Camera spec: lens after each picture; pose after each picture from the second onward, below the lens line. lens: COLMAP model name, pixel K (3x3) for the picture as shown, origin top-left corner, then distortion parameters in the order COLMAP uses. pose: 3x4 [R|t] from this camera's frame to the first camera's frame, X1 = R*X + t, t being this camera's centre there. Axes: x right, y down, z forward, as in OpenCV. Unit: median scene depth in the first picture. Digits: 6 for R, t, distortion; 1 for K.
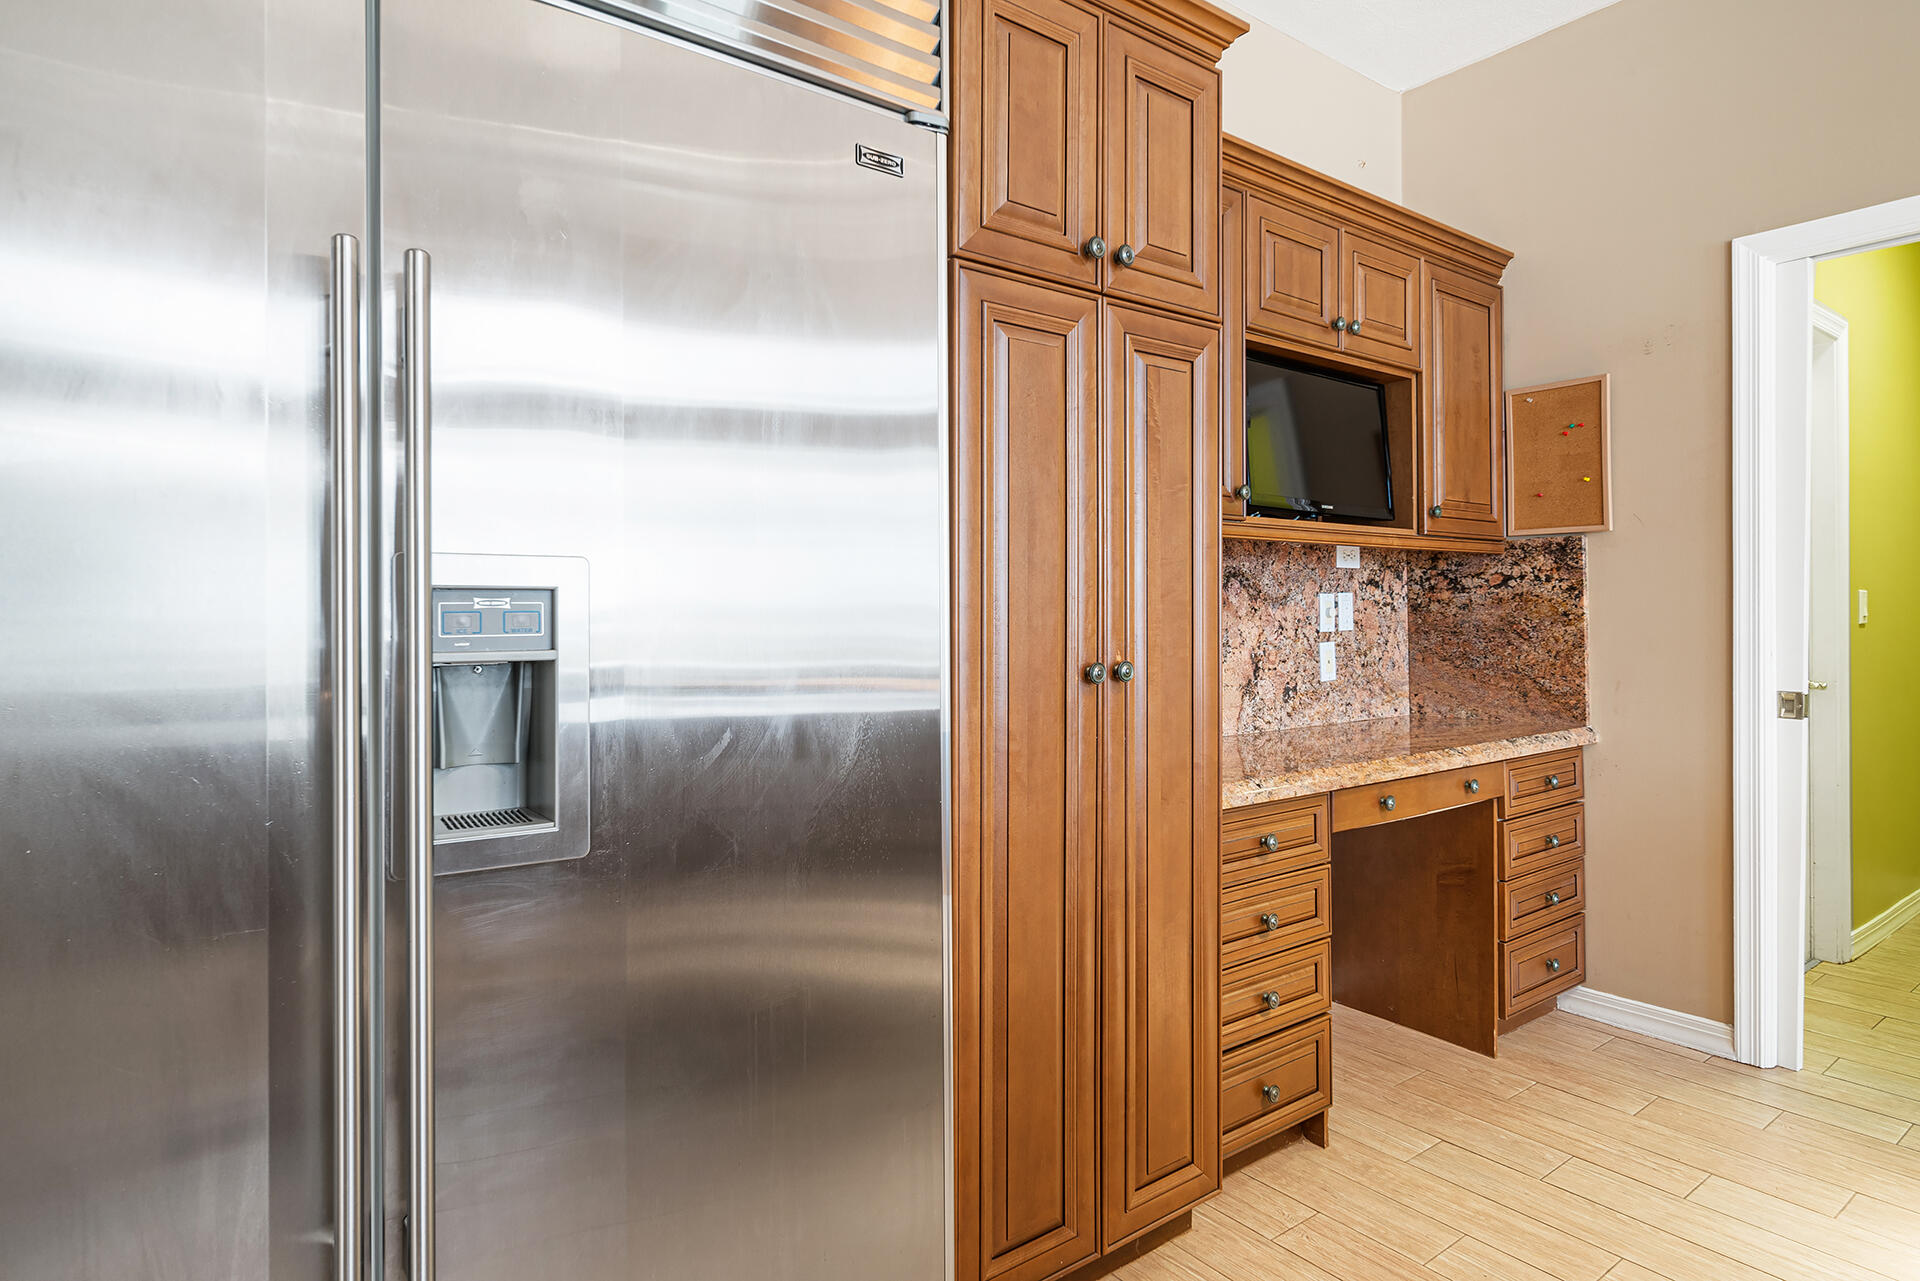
lens RADIAL K [[1044.2, 0, 945.7], [0, 1044.2, 613.6], [0, 0, 1]] dist [0.000684, 0.000361]
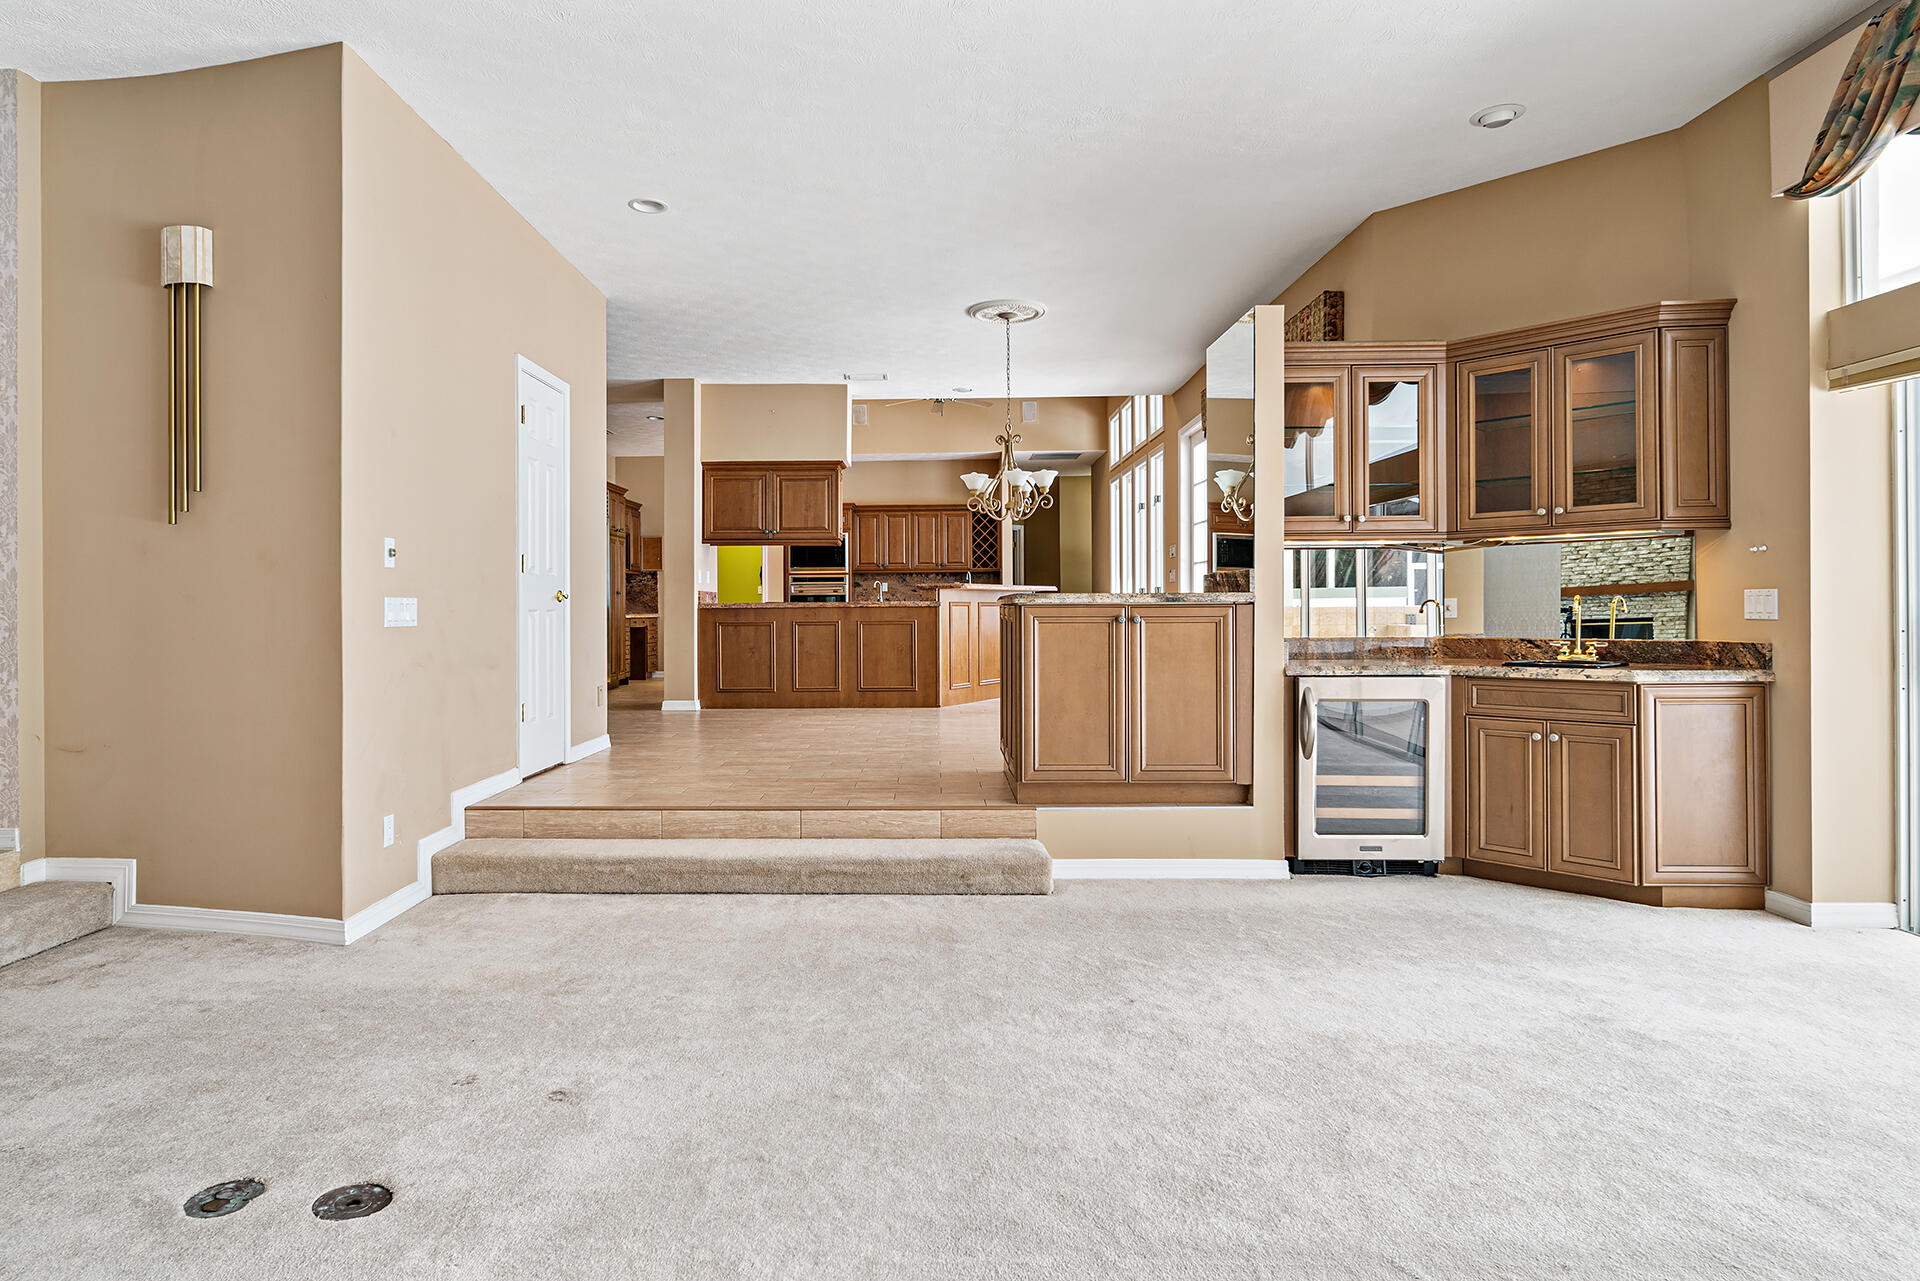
lens RADIAL K [[1044.2, 0, 893.4], [0, 1044.2, 612.3], [0, 0, 1]] dist [0.000684, 0.000361]
pose [[0.625521, -0.007730, 0.780169, -2.219302], [0.010266, 0.999946, 0.001676, 0.101135], [-0.780140, 0.006961, 0.625566, -2.550477]]
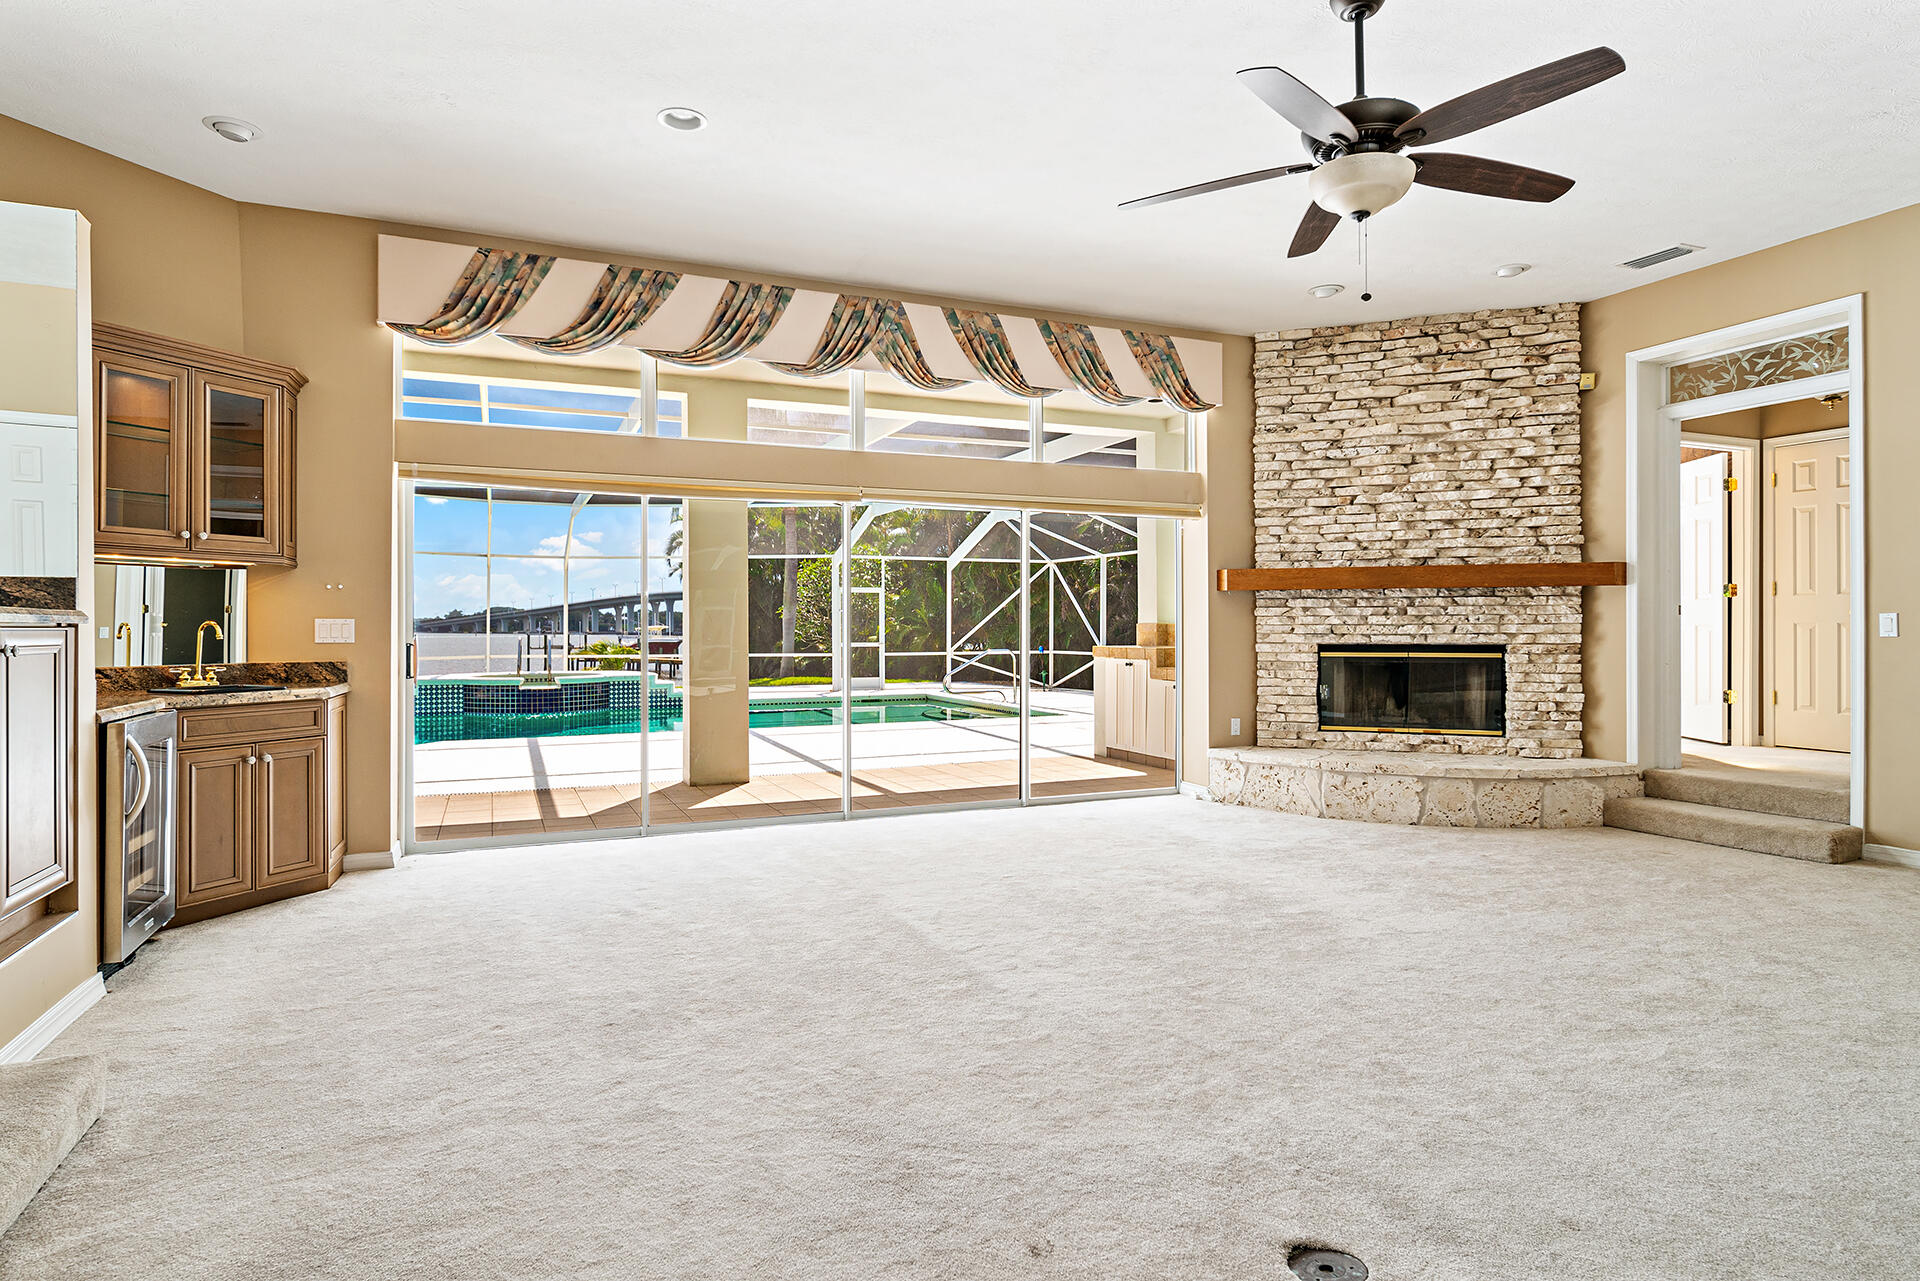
lens RADIAL K [[1044.2, 0, 965.3], [0, 1044.2, 625.1], [0, 0, 1]] dist [0.000684, 0.000361]
pose [[-0.973039, 0.007876, 0.230504, -1.862869], [0.007067, 0.999966, -0.004336, 0.108745], [-0.230531, -0.002590, -0.973062, -1.224064]]
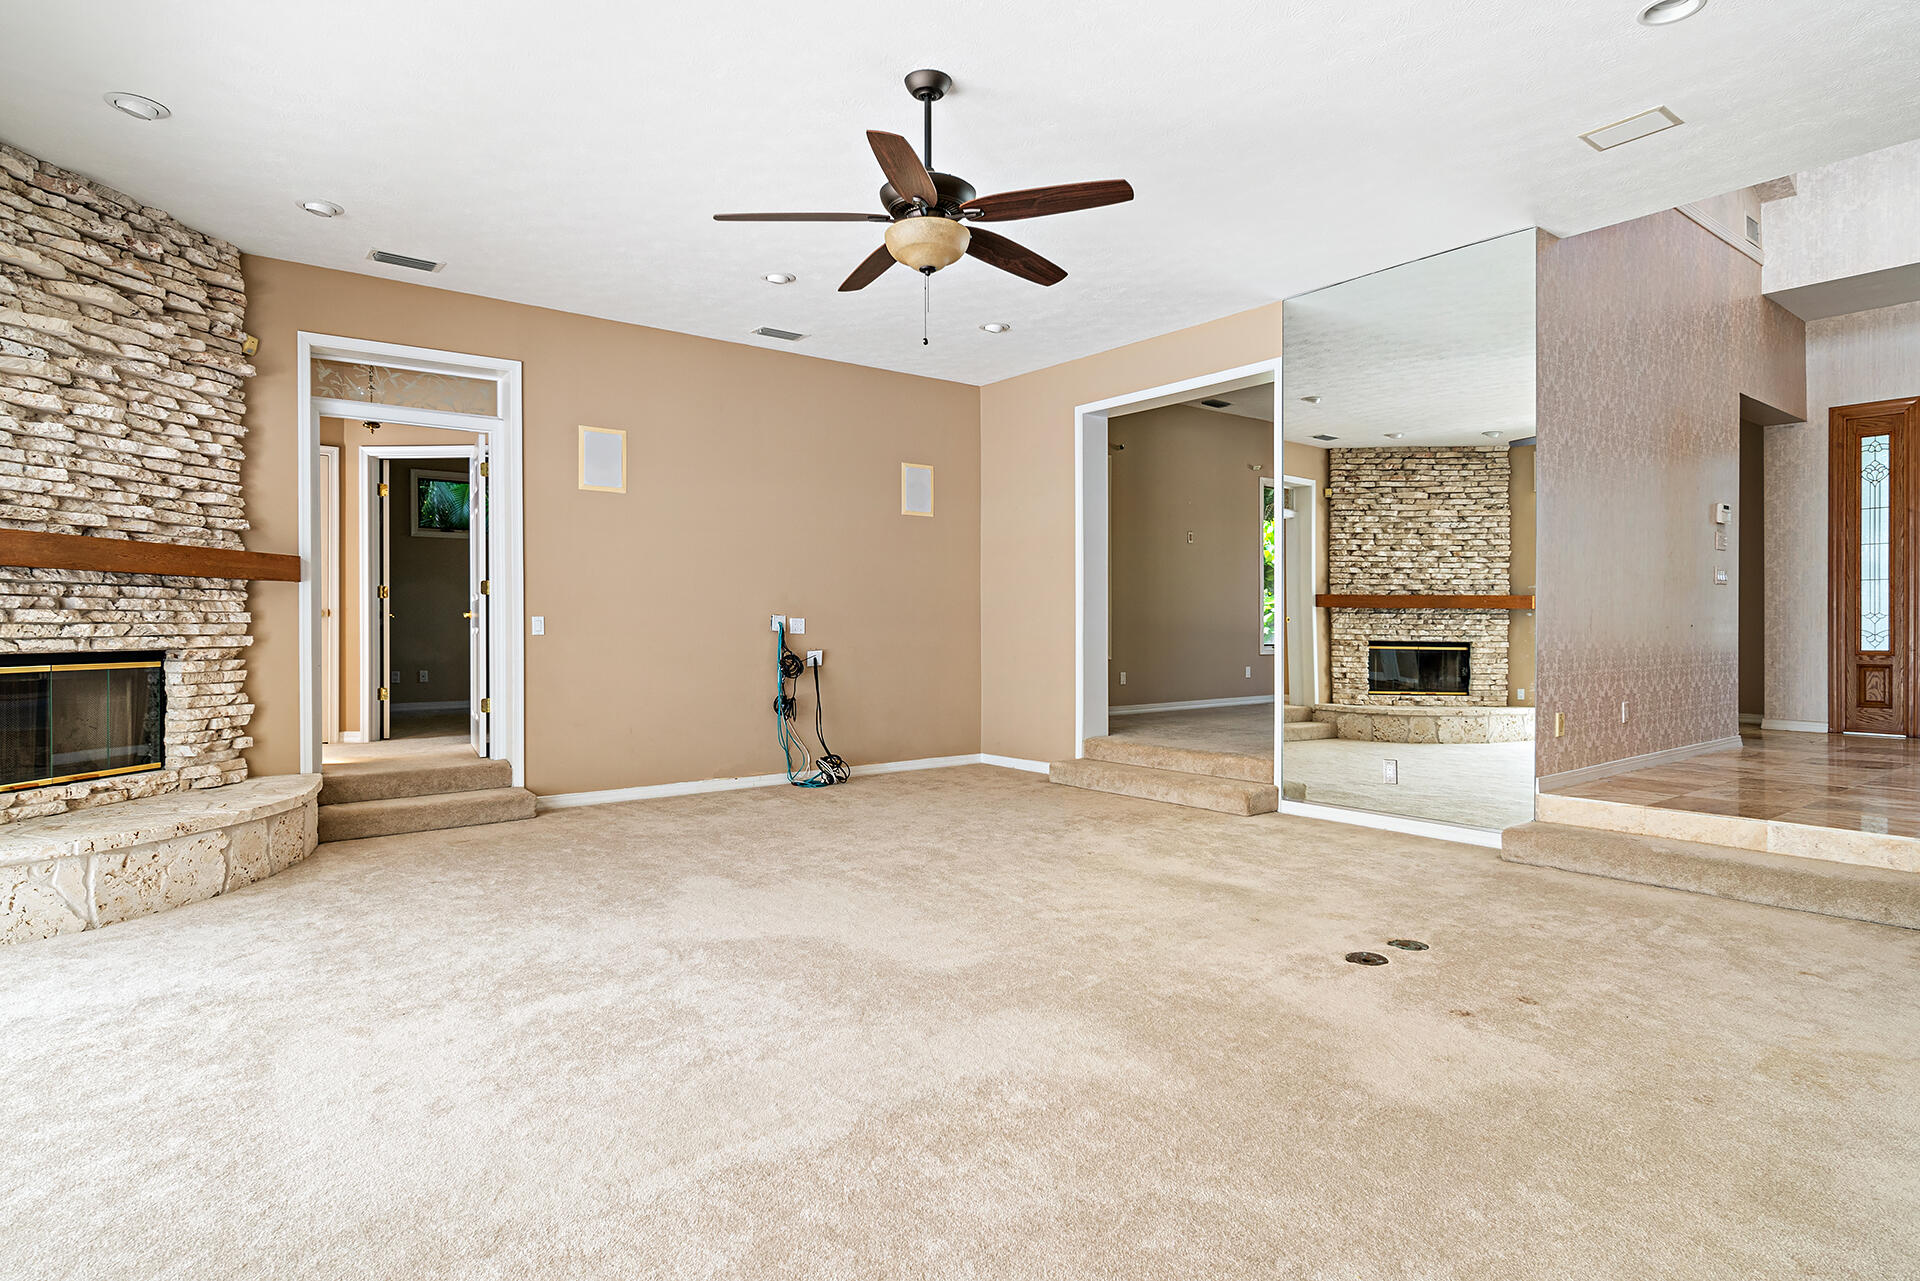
lens RADIAL K [[1044.2, 0, 953.9], [0, 1044.2, 630.1], [0, 0, 1]] dist [0.000684, 0.000361]
pose [[0.007501, 0.008576, -0.999935, -0.760499], [0.001293, 0.999962, 0.008586, 0.103269], [0.999971, -0.001357, 0.007489, -2.333151]]
